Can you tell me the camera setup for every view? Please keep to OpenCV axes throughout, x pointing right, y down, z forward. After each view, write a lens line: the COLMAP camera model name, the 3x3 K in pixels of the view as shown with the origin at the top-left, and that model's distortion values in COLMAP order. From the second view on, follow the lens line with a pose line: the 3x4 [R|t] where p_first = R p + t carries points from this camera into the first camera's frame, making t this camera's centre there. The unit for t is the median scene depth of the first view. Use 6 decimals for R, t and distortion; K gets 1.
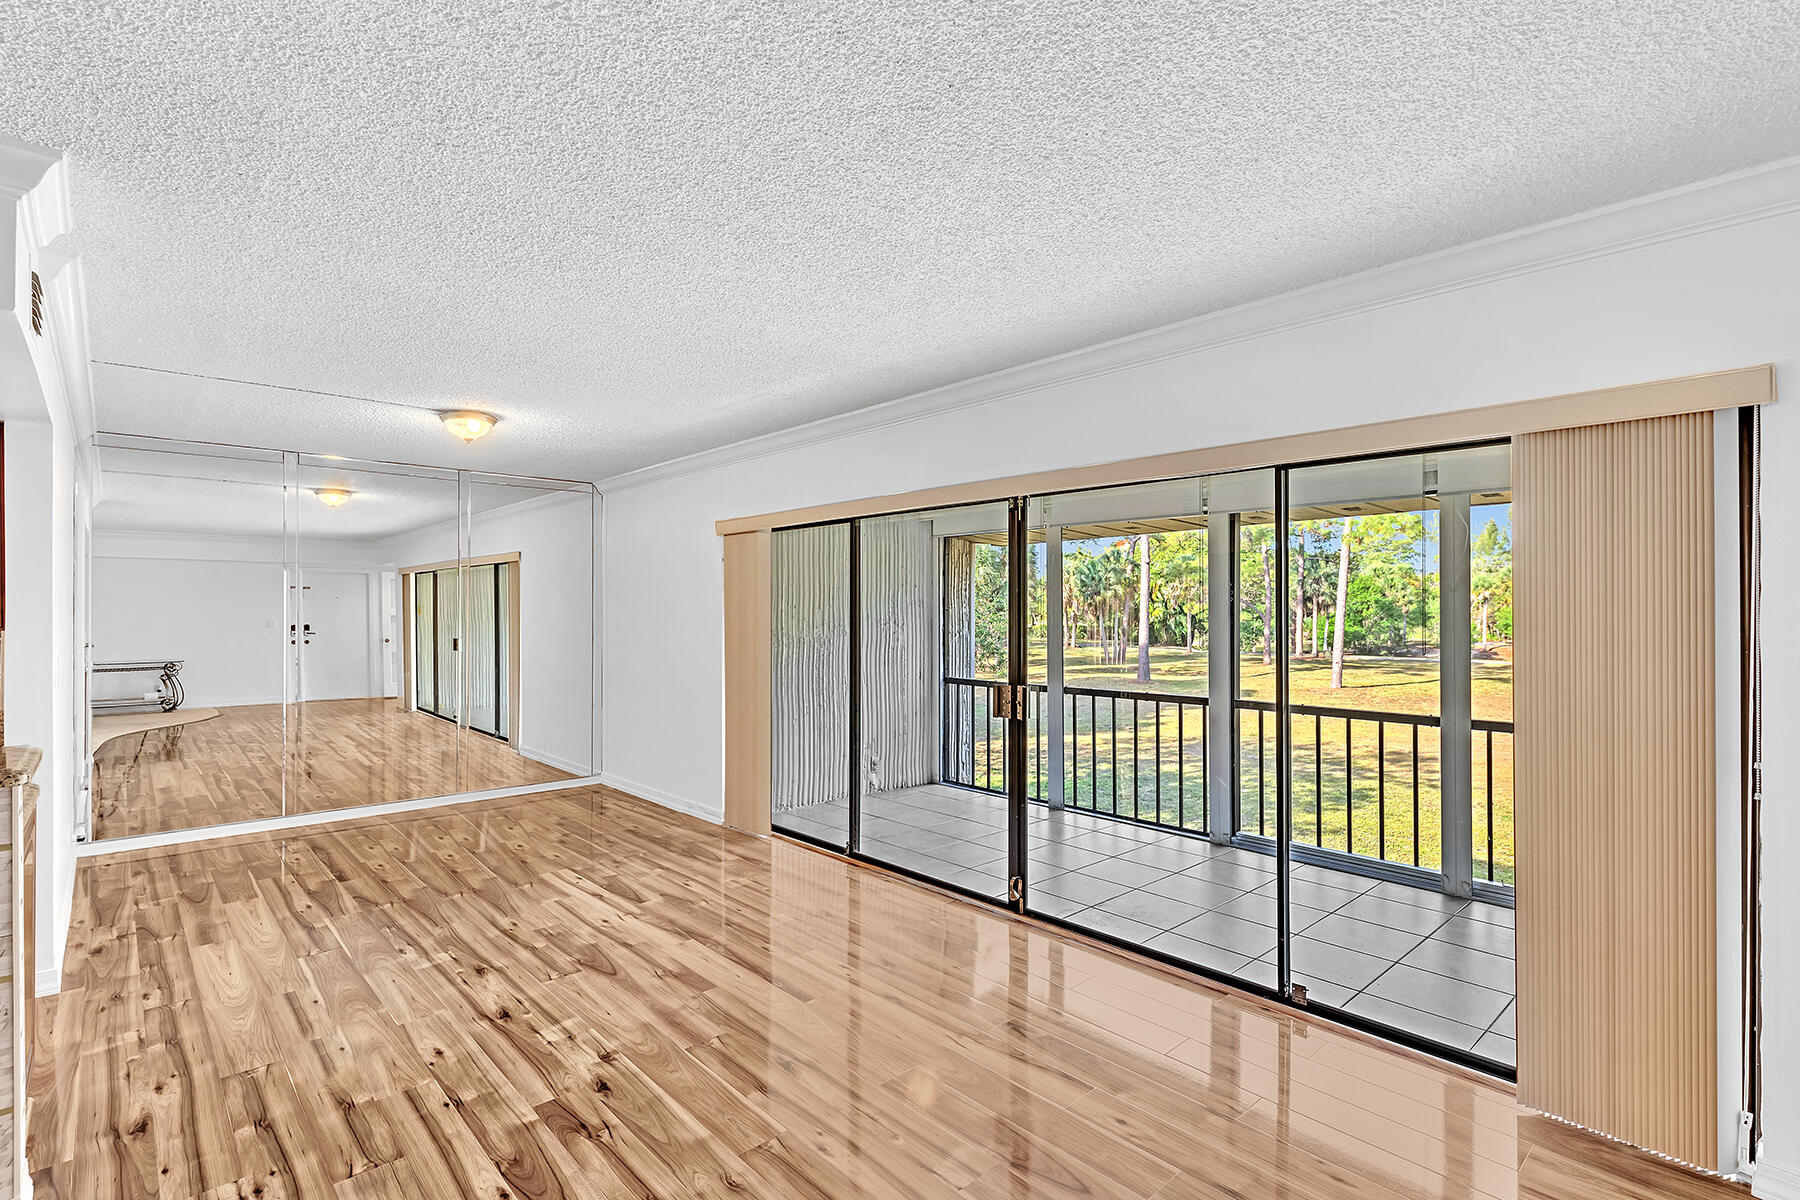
lens RADIAL K [[849.7, 0, 905.5], [0, 849.7, 602.6], [0, 0, 1]] dist [0.014259, -0.009191]
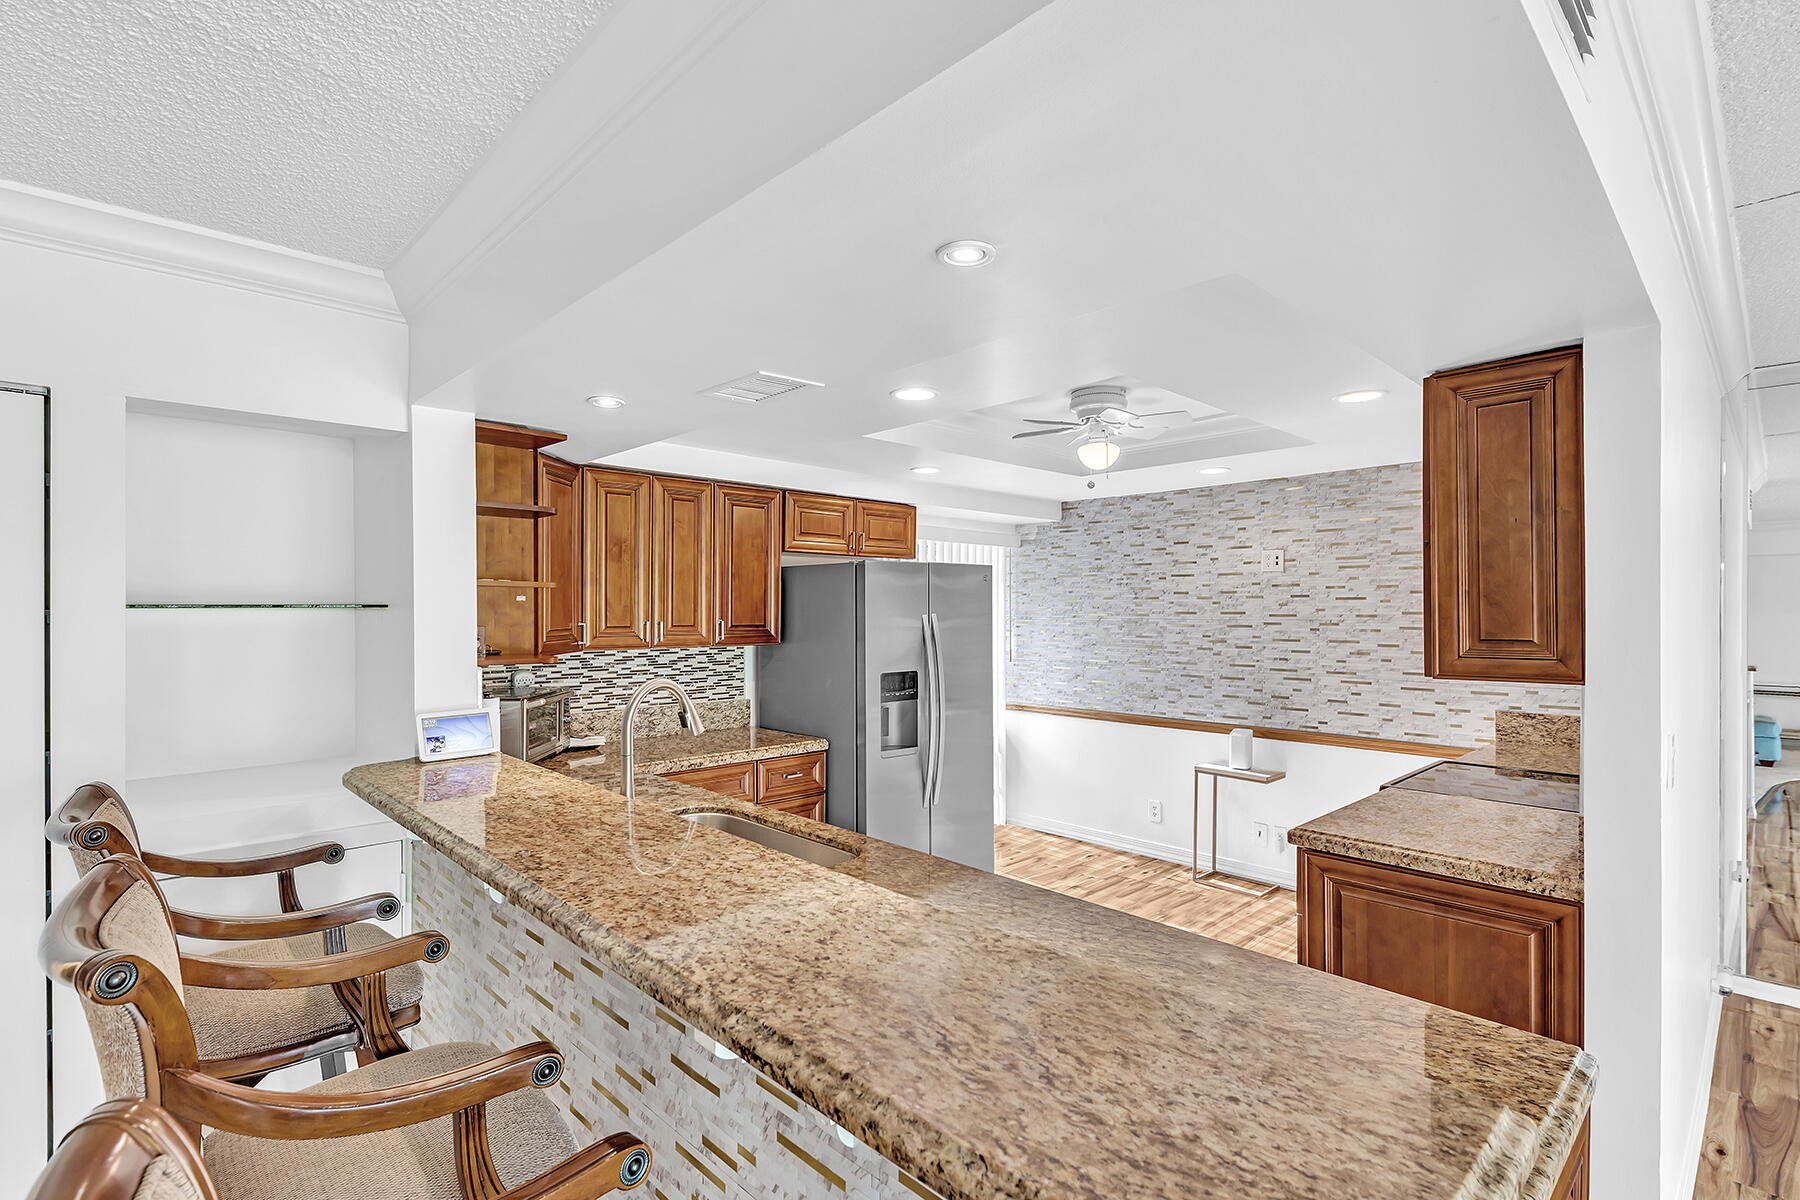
lens RADIAL K [[849.7, 0, 899.7], [0, 849.7, 610.9], [0, 0, 1]] dist [0.014259, -0.009191]
pose [[0.019139, 0.003163, -0.999812, -0.321281], [0.005933, 0.999977, 0.003278, -0.017005], [0.999799, -0.005994, 0.019119, 0.351094]]
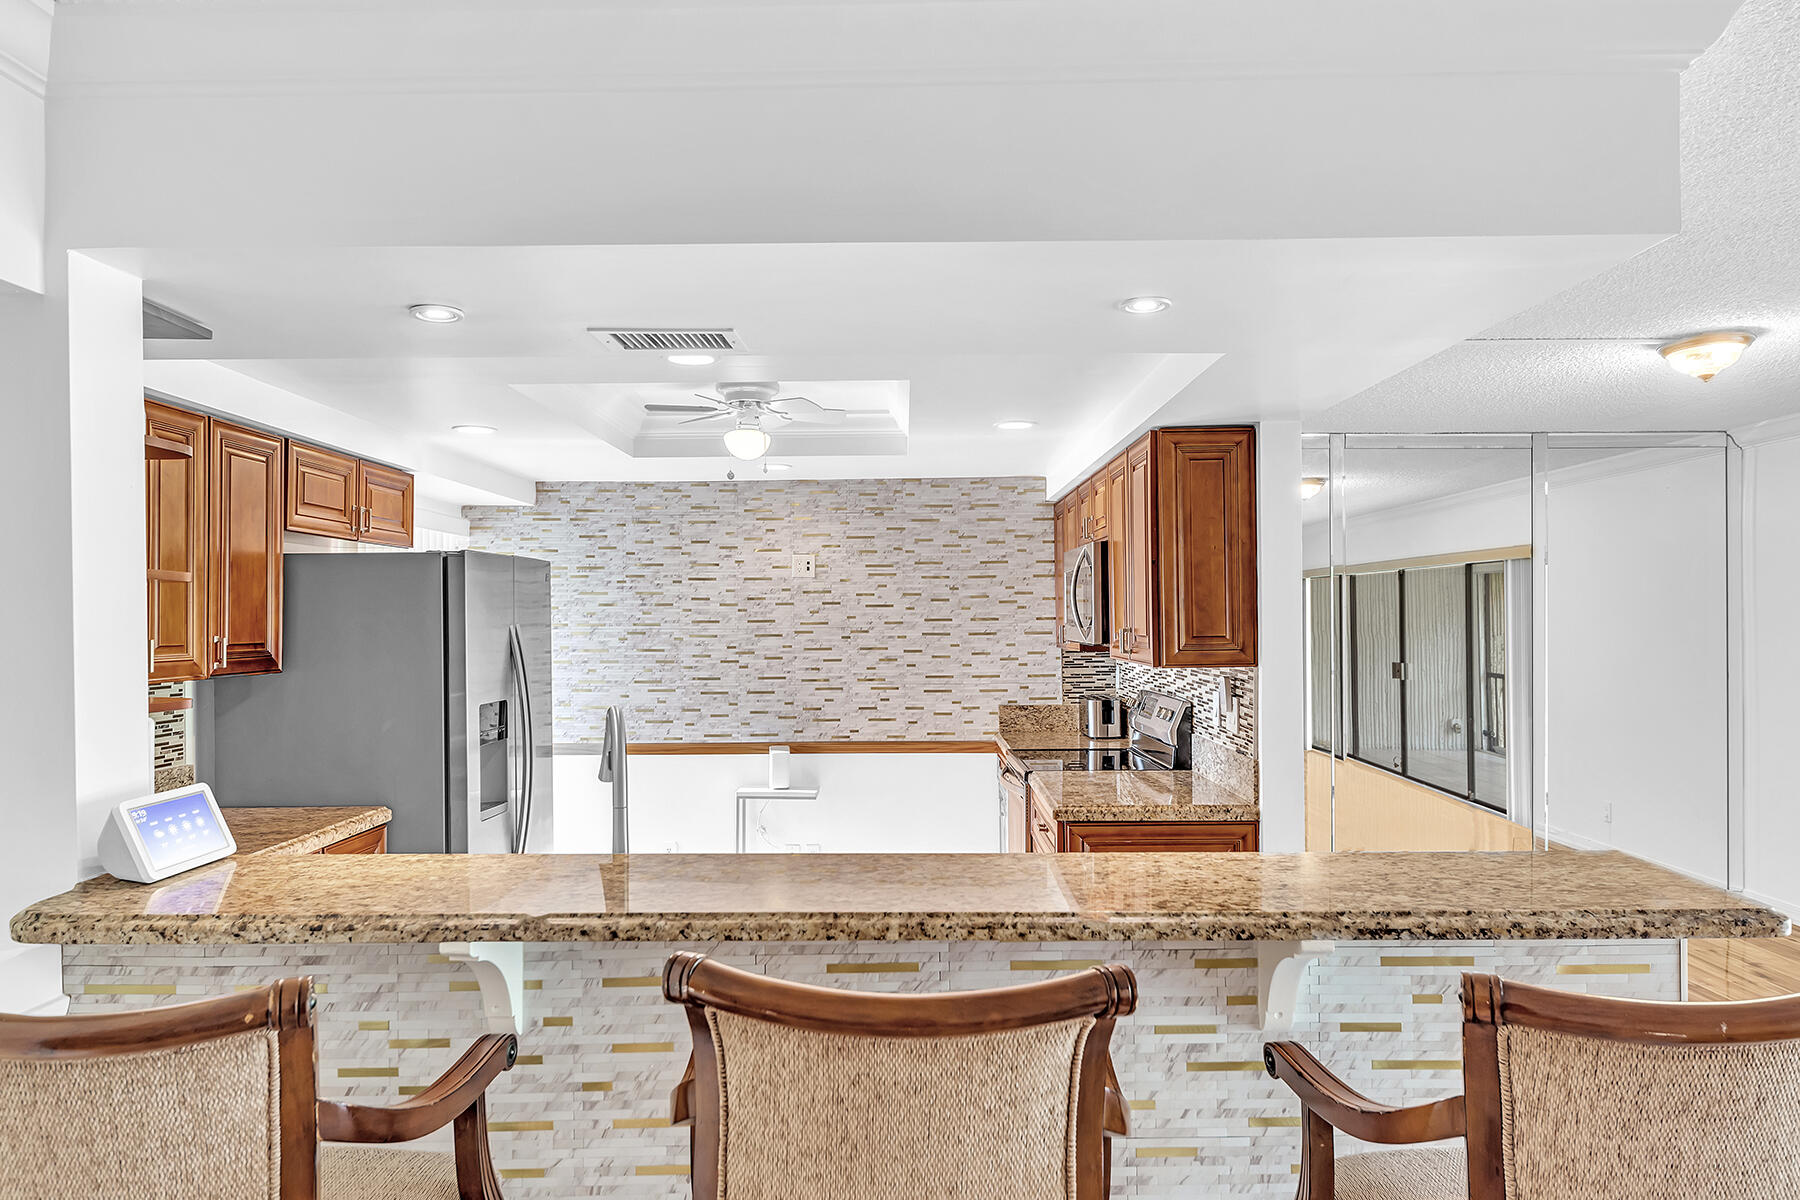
lens RADIAL K [[1110.1, 0, 904.9], [0, 1110.1, 614.9], [0, 0, 1]] dist [0.005139, -0.000429]
pose [[0.731931, -0.005177, -0.681359, -0.388172], [0.009174, 0.999955, 0.002258, -0.017107], [0.681317, -0.007903, 0.731946, -0.039598]]
